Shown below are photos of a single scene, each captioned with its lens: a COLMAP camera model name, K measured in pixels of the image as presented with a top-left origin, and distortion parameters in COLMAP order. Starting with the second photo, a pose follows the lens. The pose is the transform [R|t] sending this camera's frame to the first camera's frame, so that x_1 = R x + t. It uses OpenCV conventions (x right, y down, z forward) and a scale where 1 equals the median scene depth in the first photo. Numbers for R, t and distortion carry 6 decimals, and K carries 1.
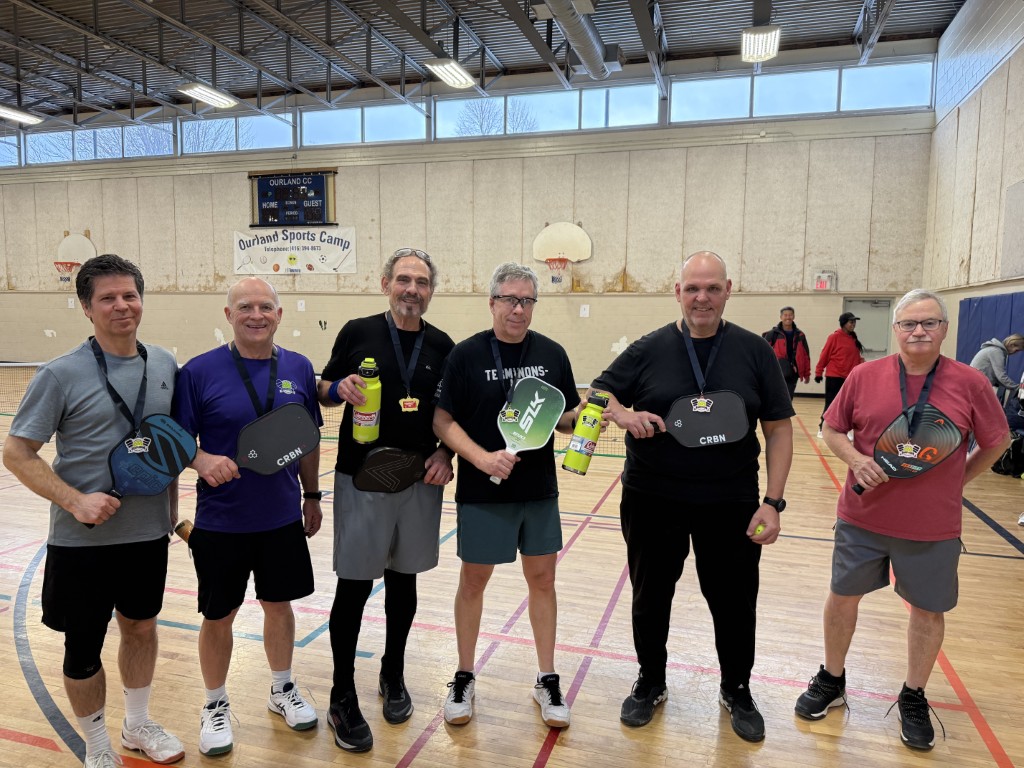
lens RADIAL K [[703.4, 0, 507.9], [0, 703.4, 384.0], [0, 0, 1]] dist [0.057095, -0.058875]
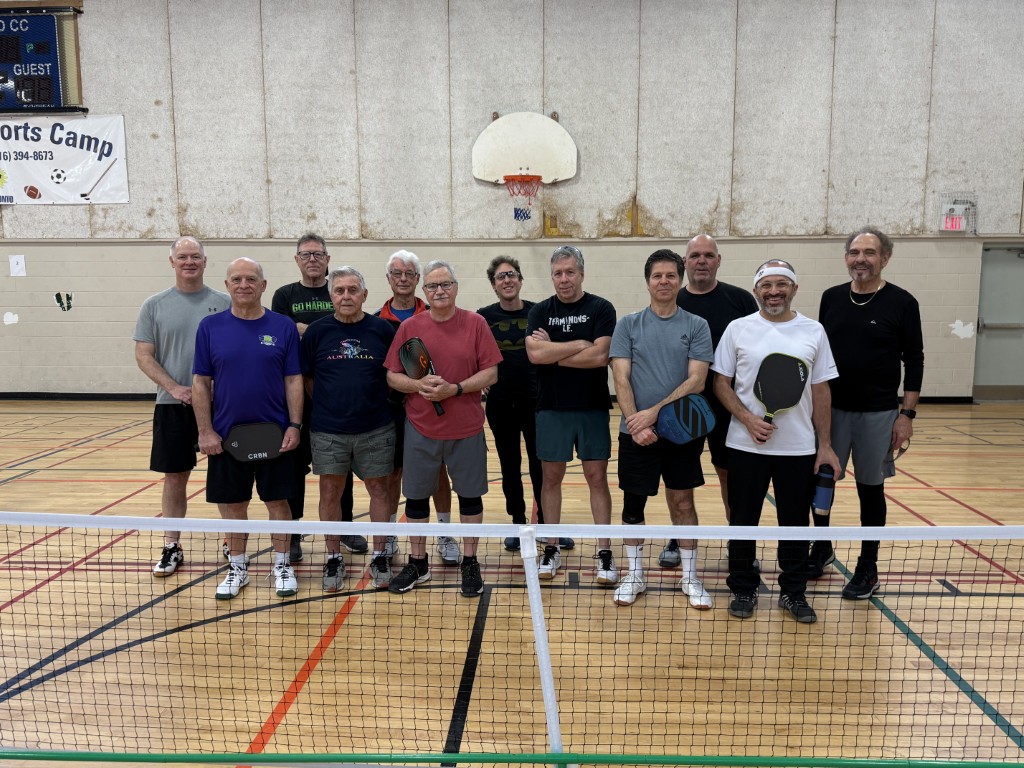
lens RADIAL K [[663.8, 0, 514.5], [0, 663.8, 381.1], [0, 0, 1]] dist [0.023838, -0.025043]
pose [[0.966310, -0.037823, 0.254586, -0.075097], [0.036019, 0.999282, 0.011746, -0.020862], [-0.254848, -0.002180, 0.966979, 0.492347]]
